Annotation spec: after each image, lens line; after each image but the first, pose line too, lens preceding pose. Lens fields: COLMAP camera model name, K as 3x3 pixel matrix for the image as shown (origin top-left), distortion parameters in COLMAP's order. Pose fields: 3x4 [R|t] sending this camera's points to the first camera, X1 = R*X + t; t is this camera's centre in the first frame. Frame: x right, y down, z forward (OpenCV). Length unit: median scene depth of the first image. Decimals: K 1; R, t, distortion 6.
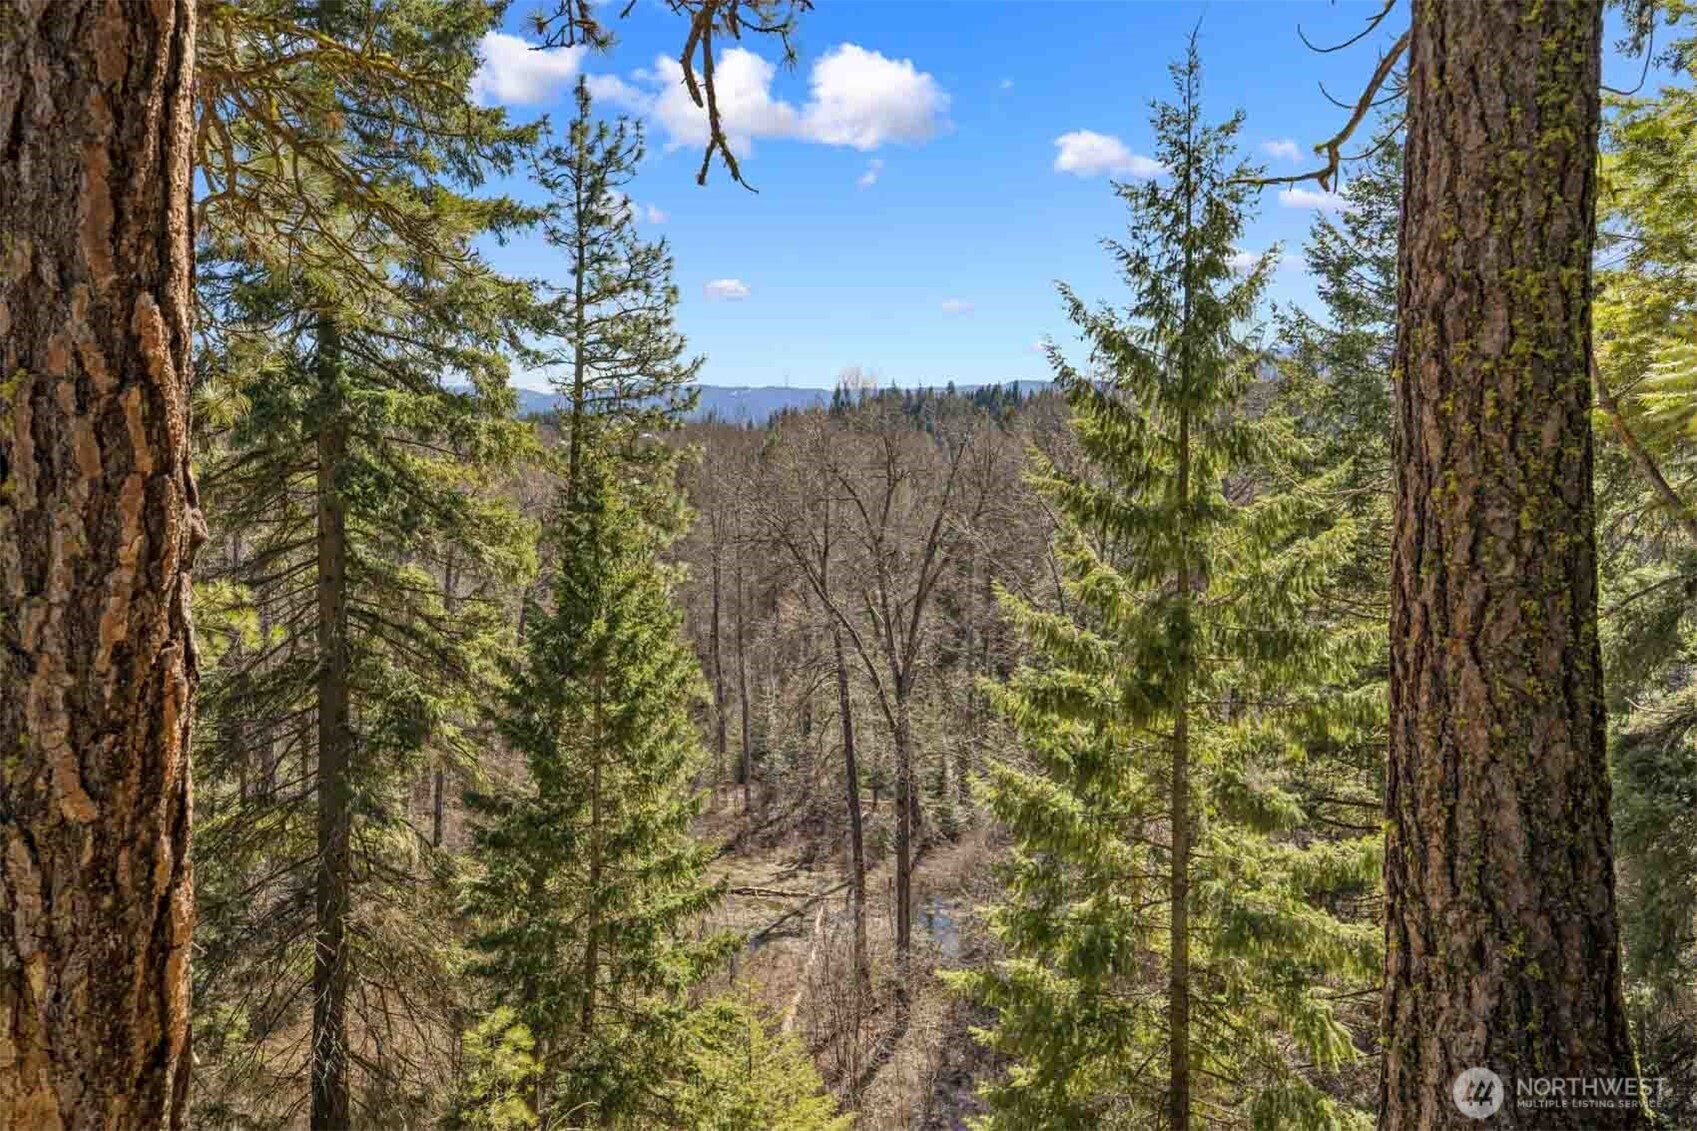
lens RADIAL K [[1355.0, 0, 851.9], [0, 1355.0, 539.4], [0, 0, 1]] dist [-0.031123, 0.000689]
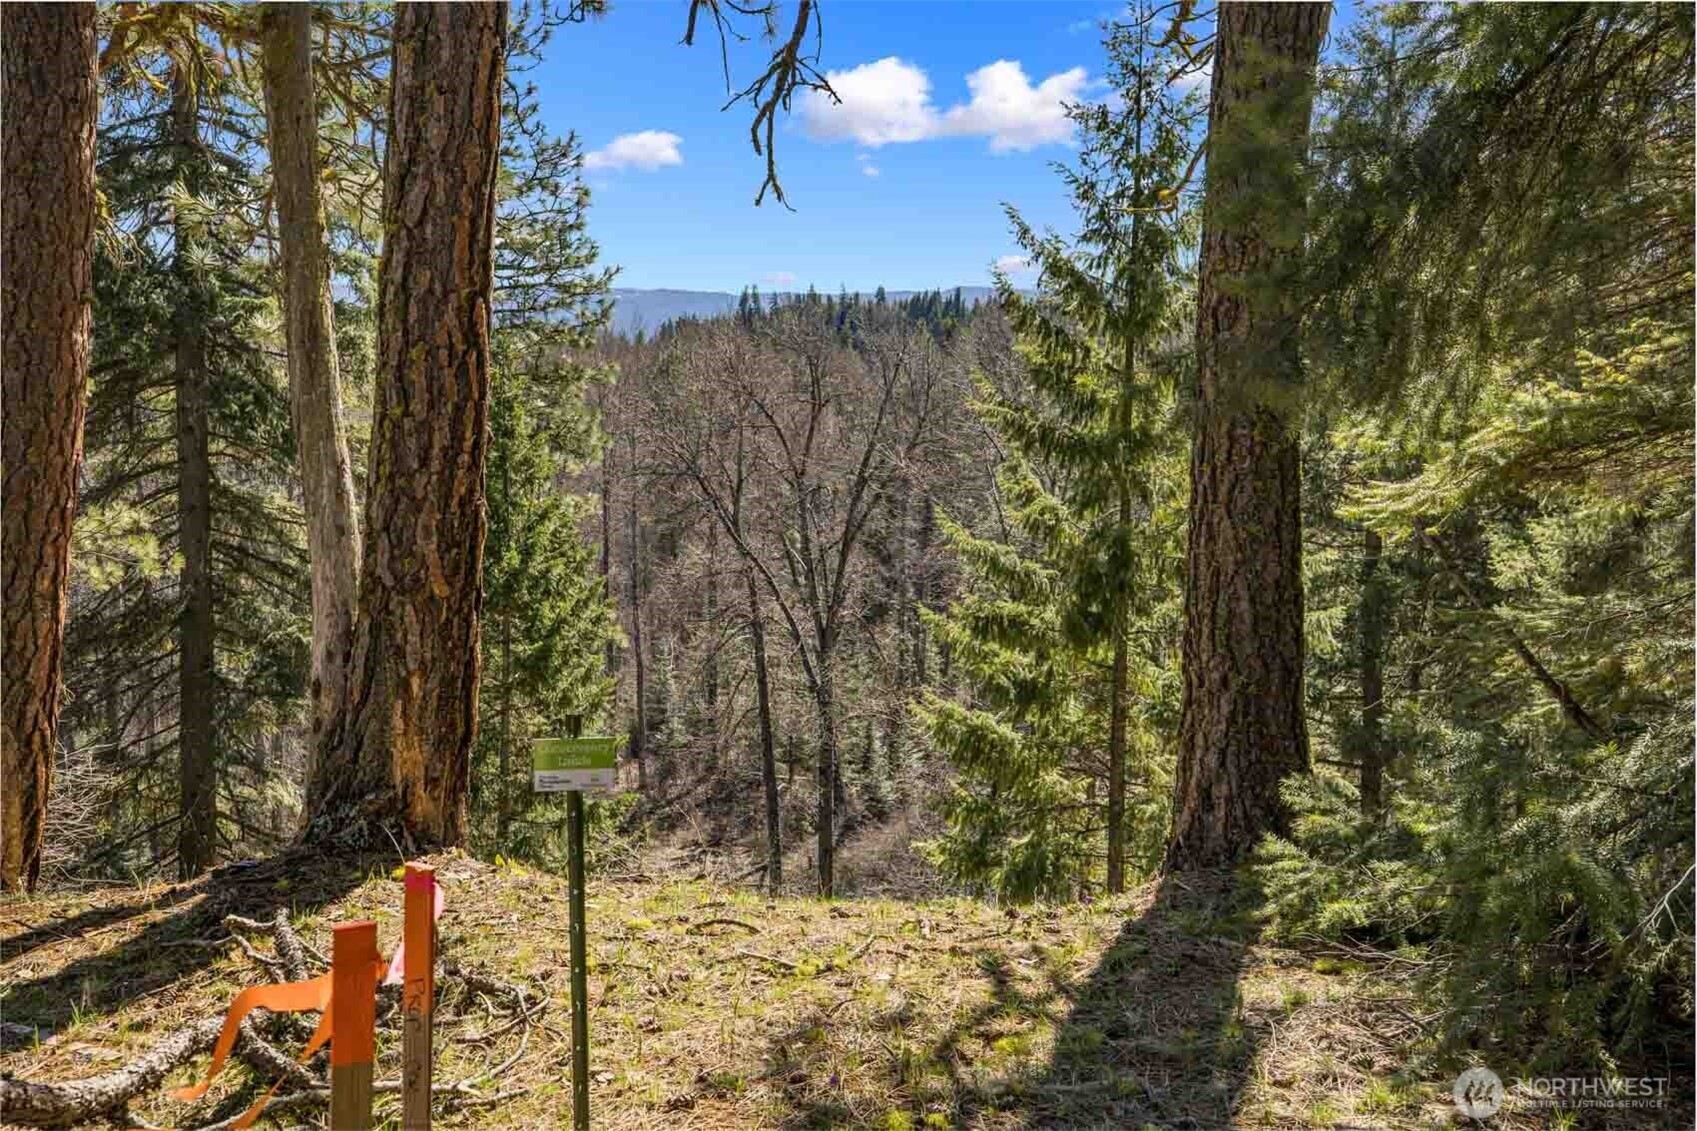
lens RADIAL K [[1618.1, 0, 848.5], [0, 1618.1, 565.5], [0, 0, 1]] dist [-0.003024, 0.001968]
pose [[0.998482, 0.006888, 0.054643, -0.015775], [-0.009905, 0.998430, 0.055130, 0.004775], [-0.054177, -0.055587, 0.996983, -0.118140]]
